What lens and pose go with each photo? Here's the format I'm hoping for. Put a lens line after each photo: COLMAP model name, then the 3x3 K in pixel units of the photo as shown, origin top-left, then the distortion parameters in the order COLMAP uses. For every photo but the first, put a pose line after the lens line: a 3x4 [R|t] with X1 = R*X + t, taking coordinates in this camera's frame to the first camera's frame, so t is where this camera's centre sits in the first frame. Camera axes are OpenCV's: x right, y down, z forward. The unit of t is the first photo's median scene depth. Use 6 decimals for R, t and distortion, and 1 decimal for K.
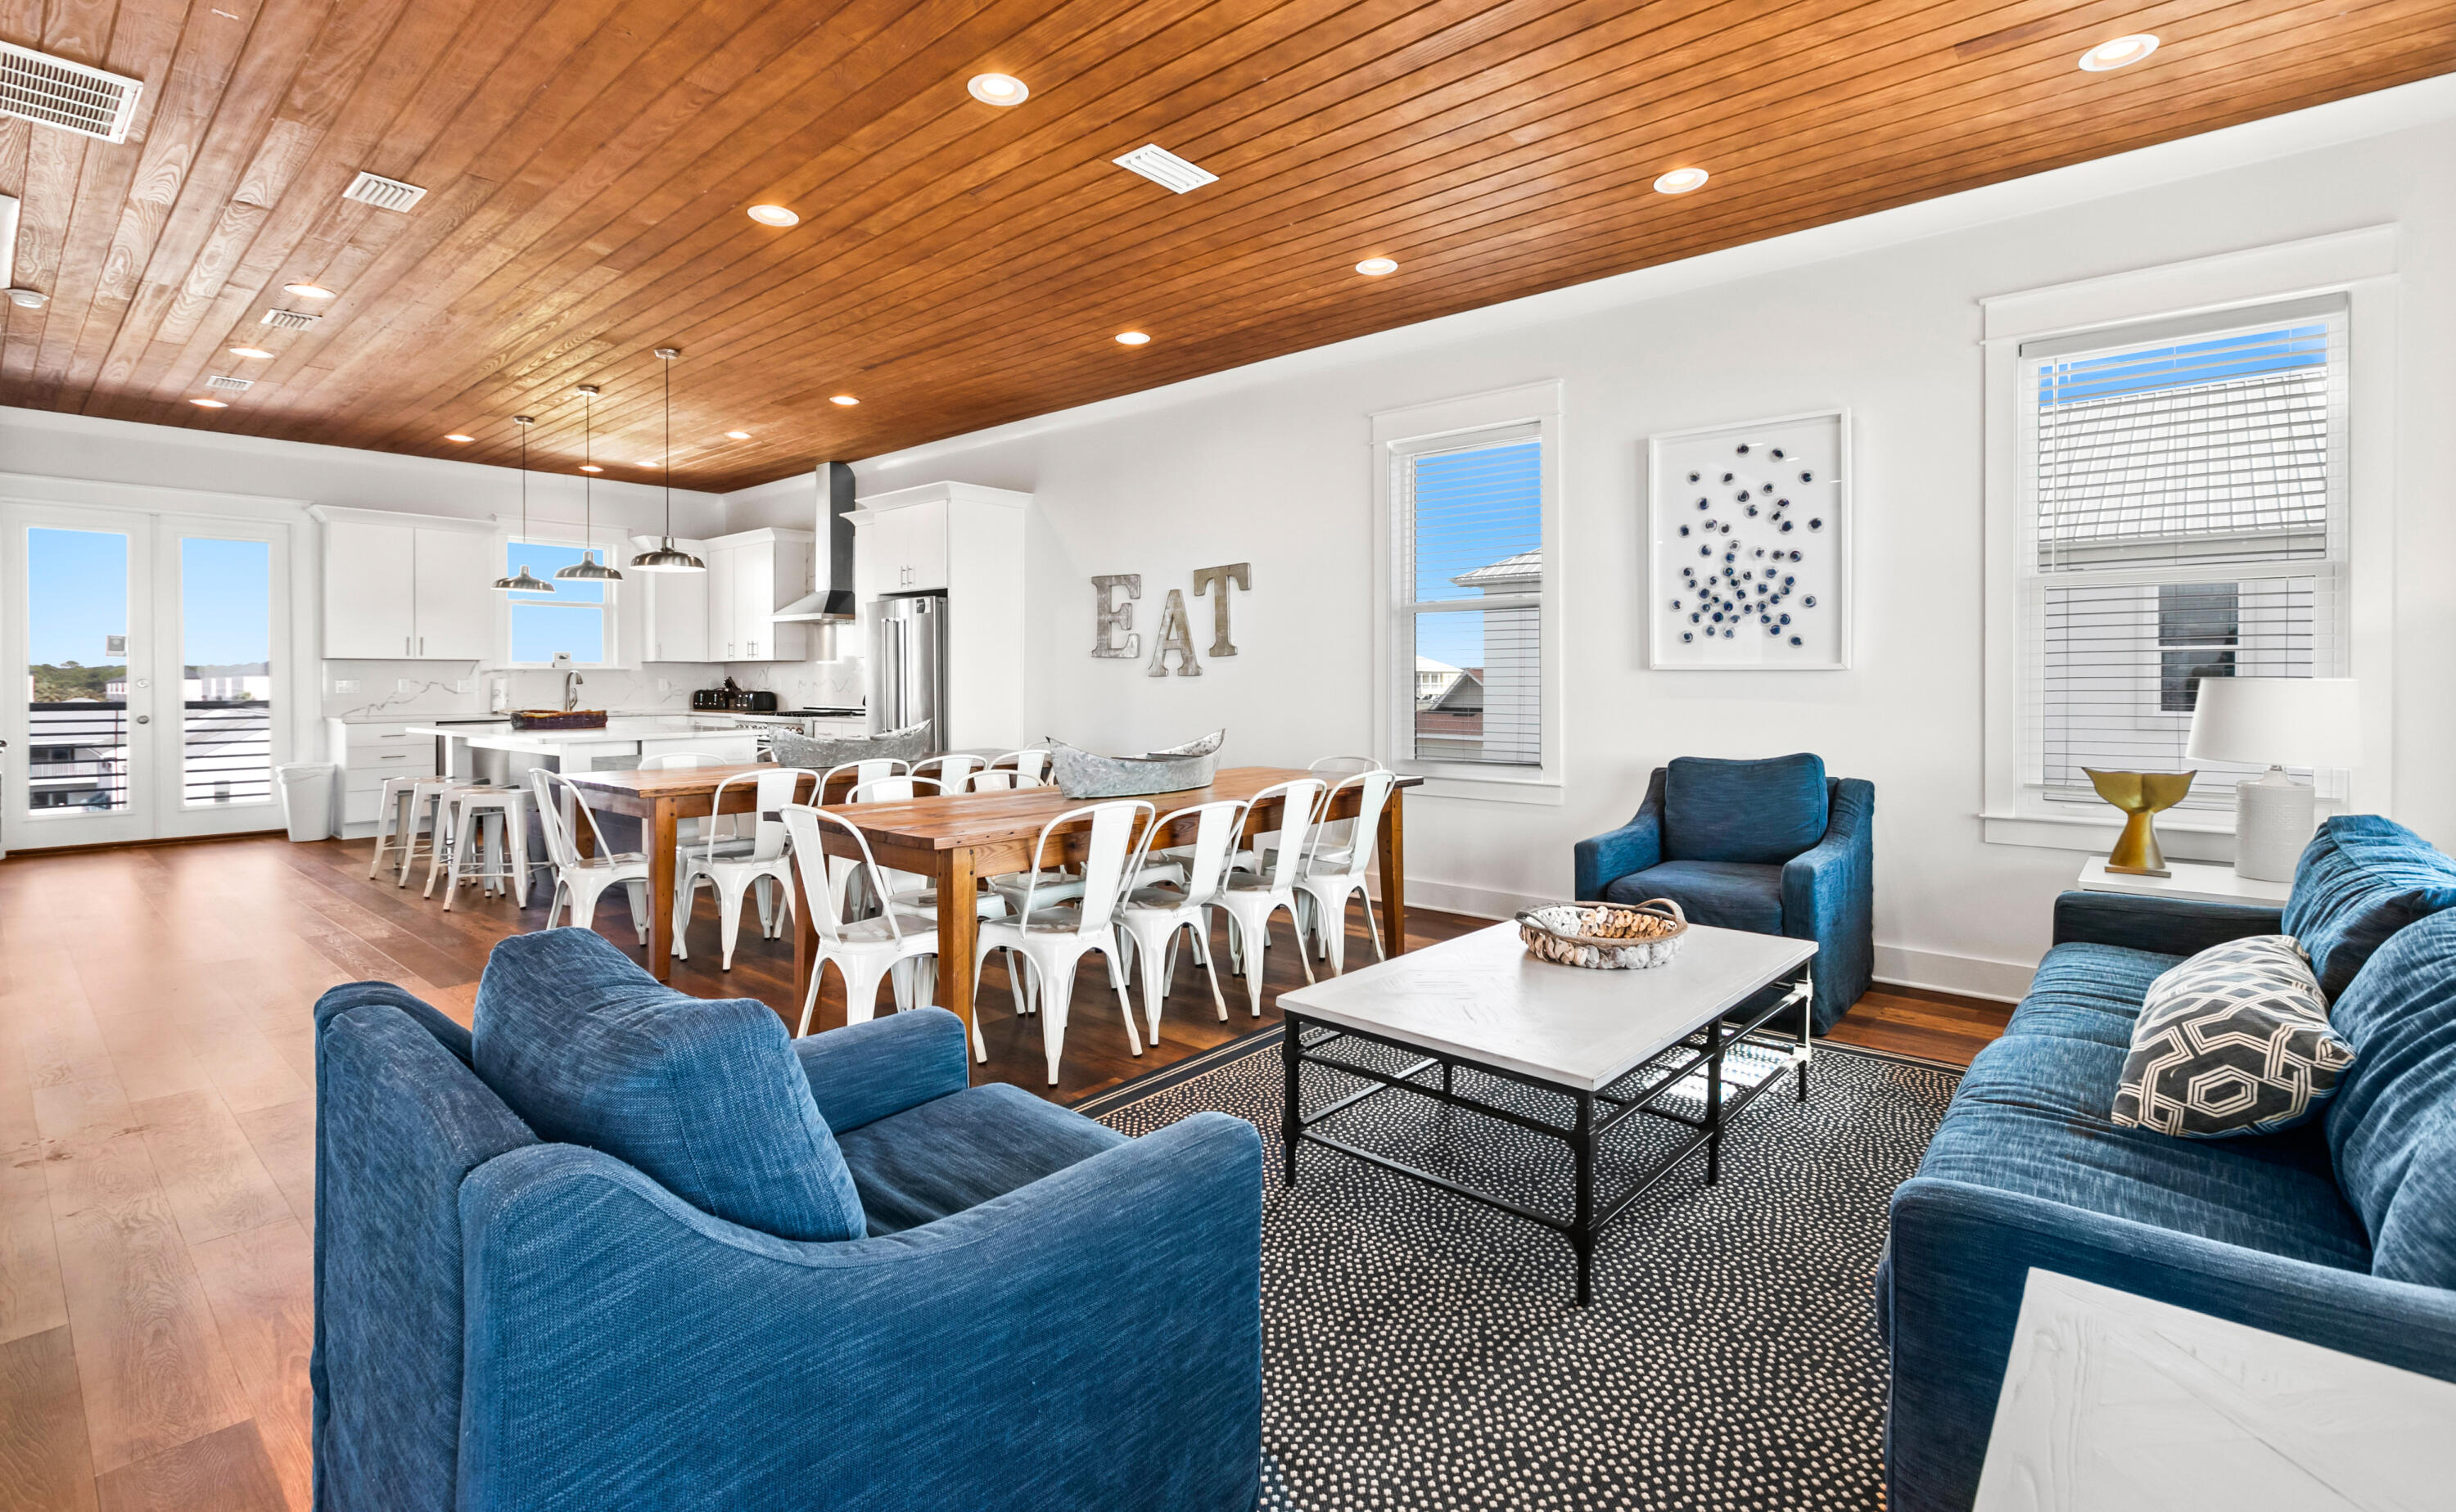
lens RADIAL K [[1123.0, 0, 1280.0], [0, 1123.0, 683.1], [0, 0, 1]] dist [-0.002303, -0.000756]
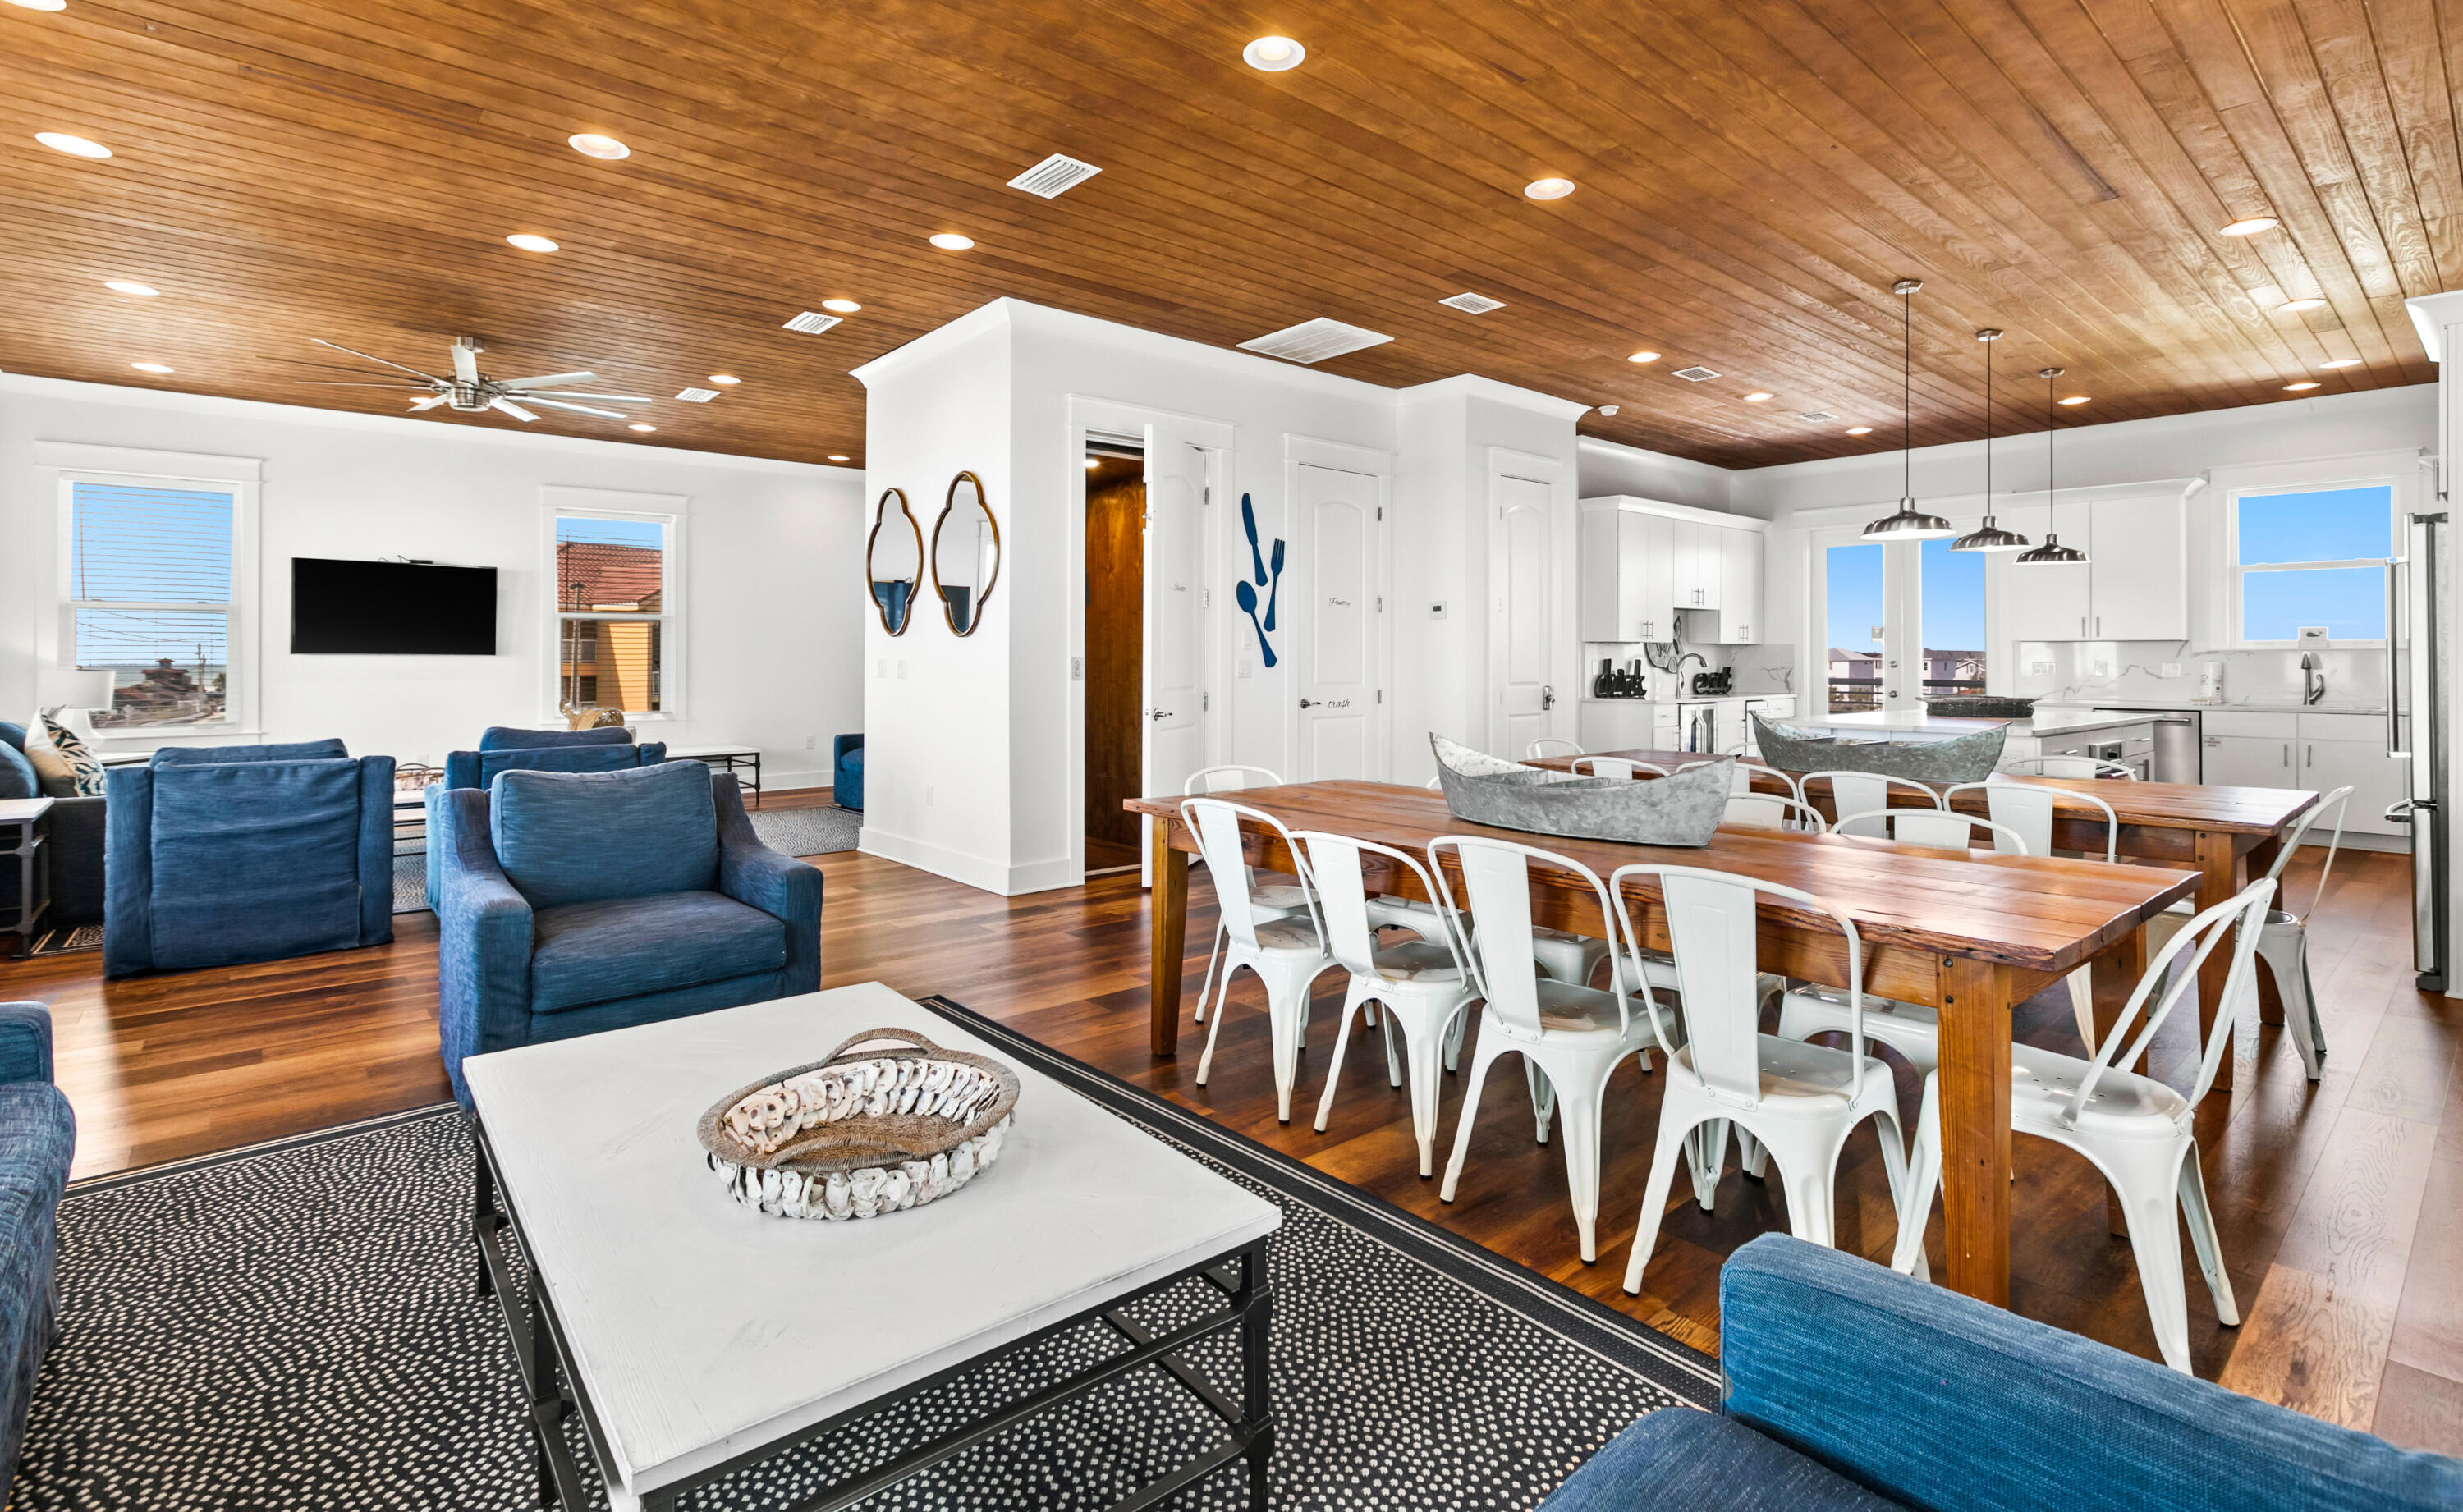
lens RADIAL K [[1122.8, 0, 1211.2], [0, 1122.8, 659.6], [0, 0, 1]] dist [-0.000077, -0.001478]
pose [[-0.172063, 0.000490, -0.985086, 0.331002], [-0.007428, 0.999971, 0.001794, -0.001942], [0.985058, 0.007626, -0.172054, 0.513656]]
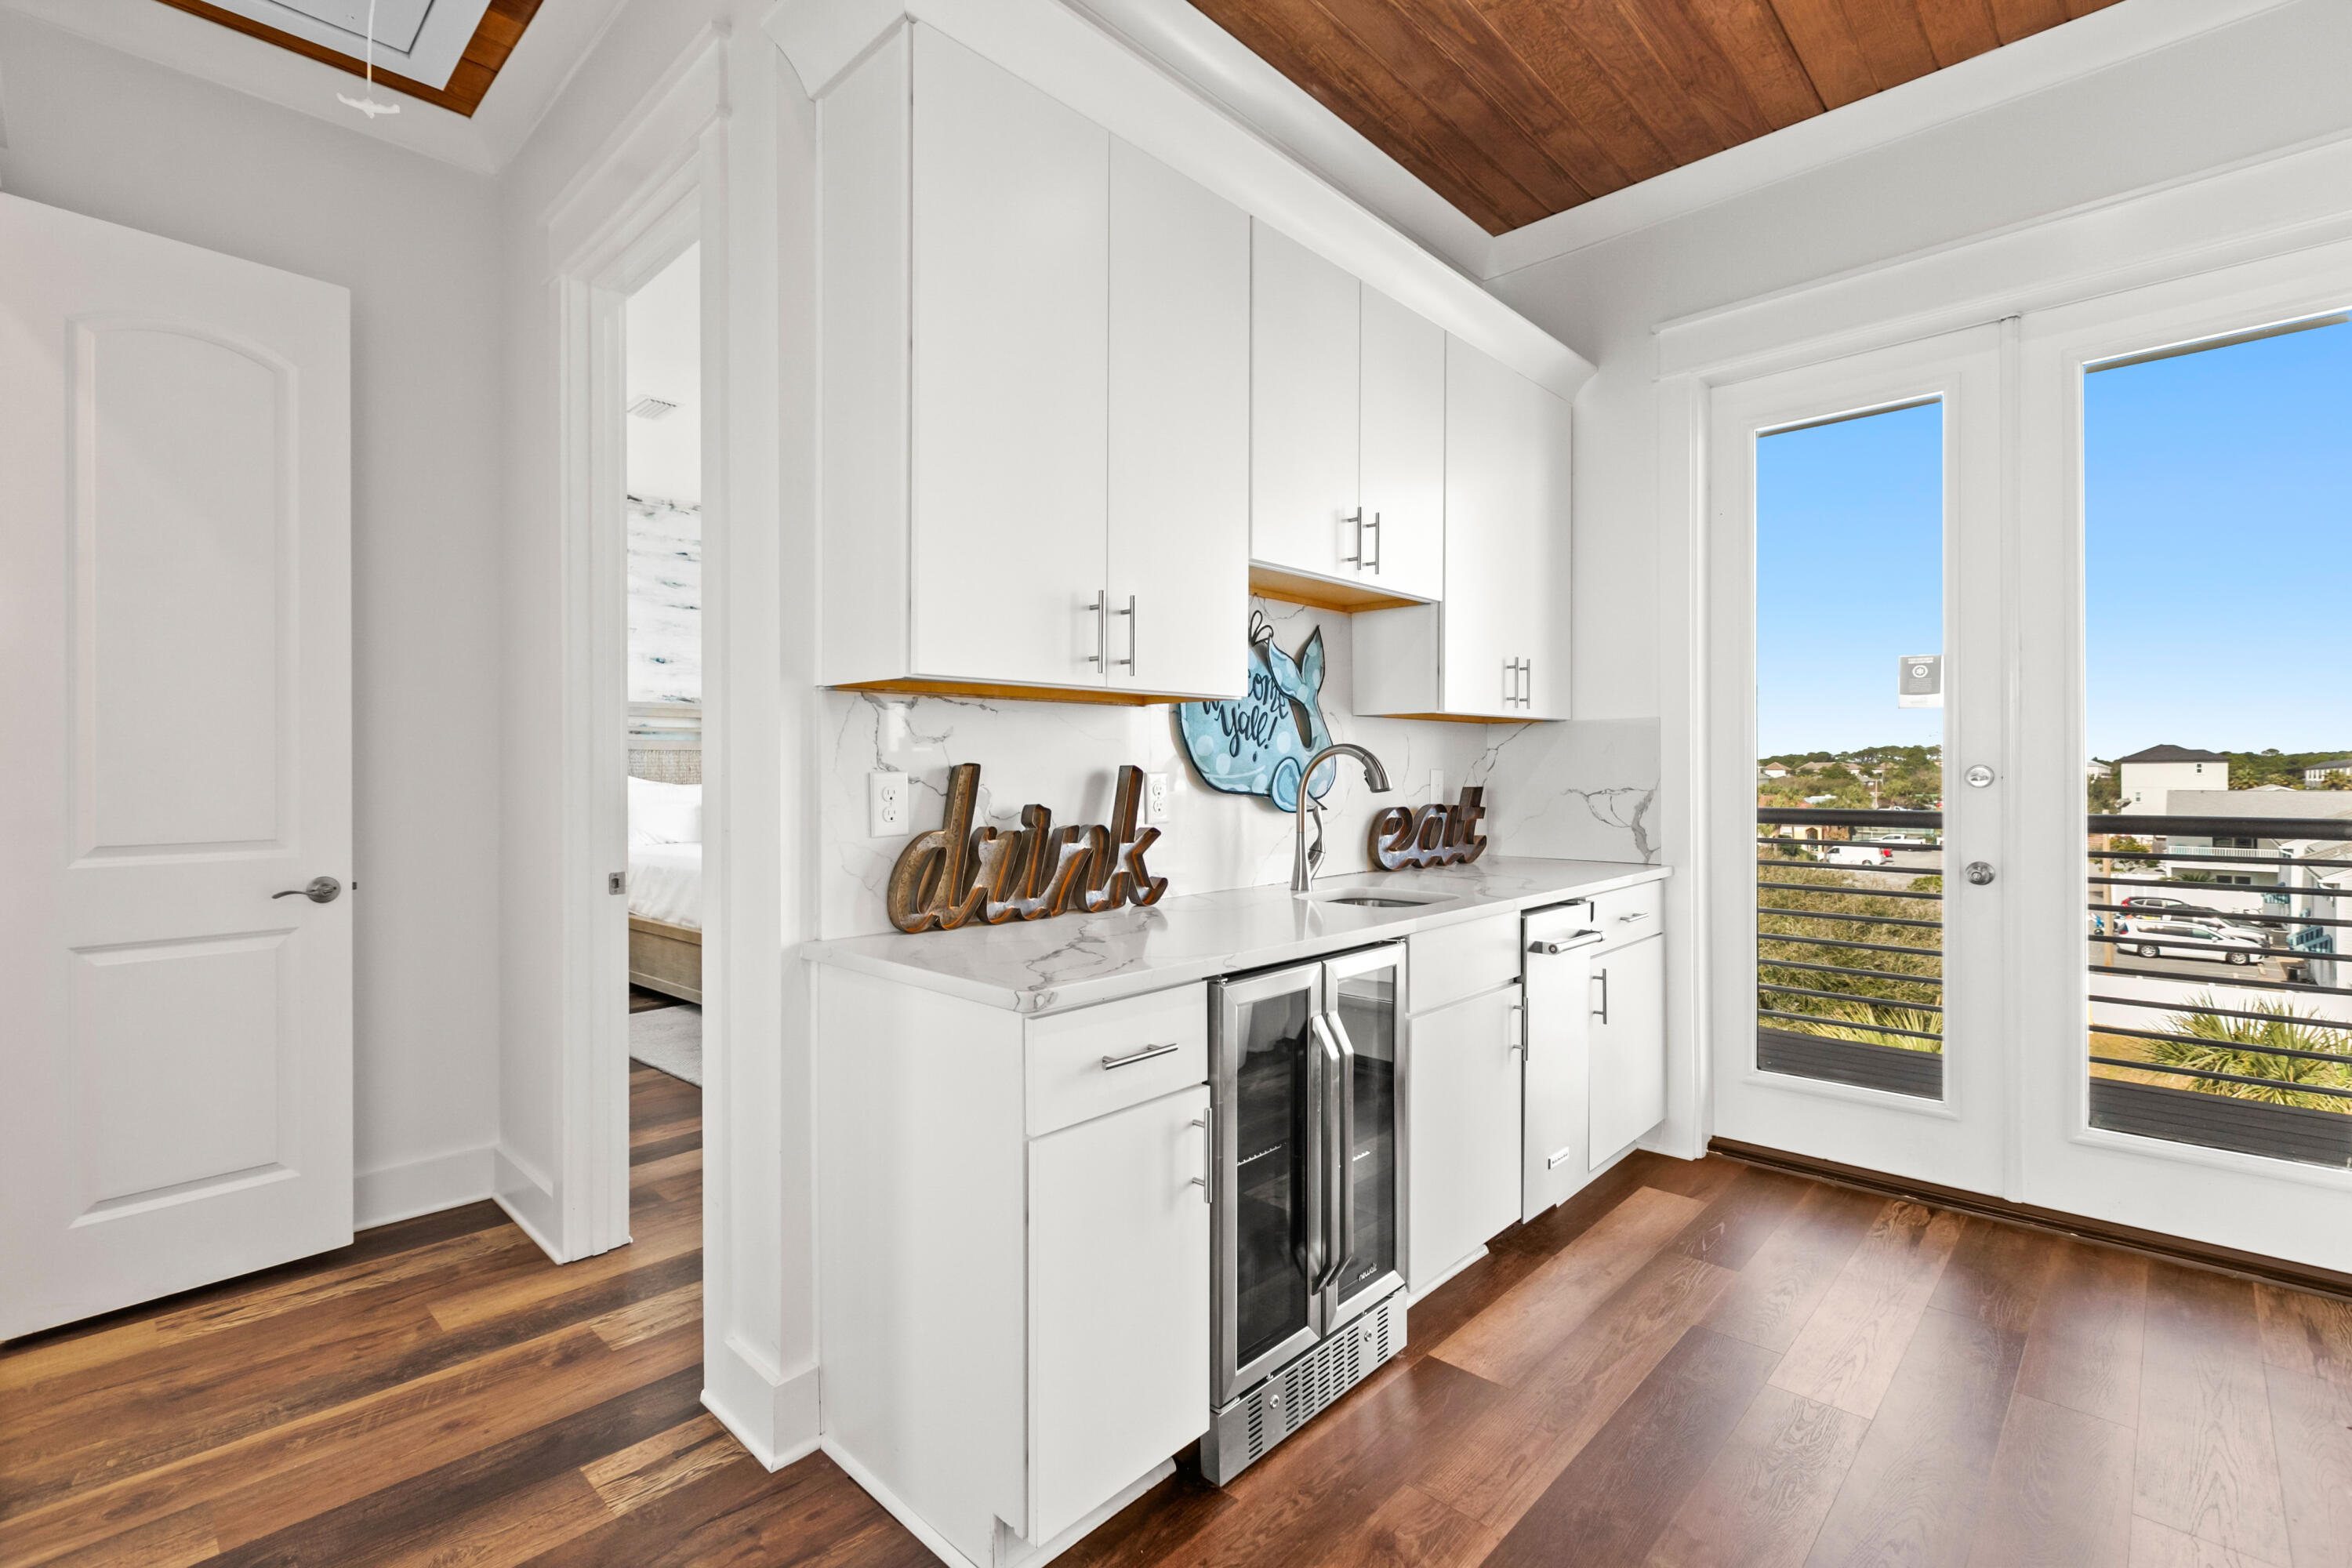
lens RADIAL K [[1070.5, 0, 1167.8], [0, 1070.5, 770.7], [0, 0, 1]] dist [-0.001766, -0.000268]
pose [[-0.058650, 0.004396, -0.998269, -0.684000], [-0.001212, 0.999989, 0.004475, -0.003311], [0.998278, 0.001473, -0.058644, 0.799795]]
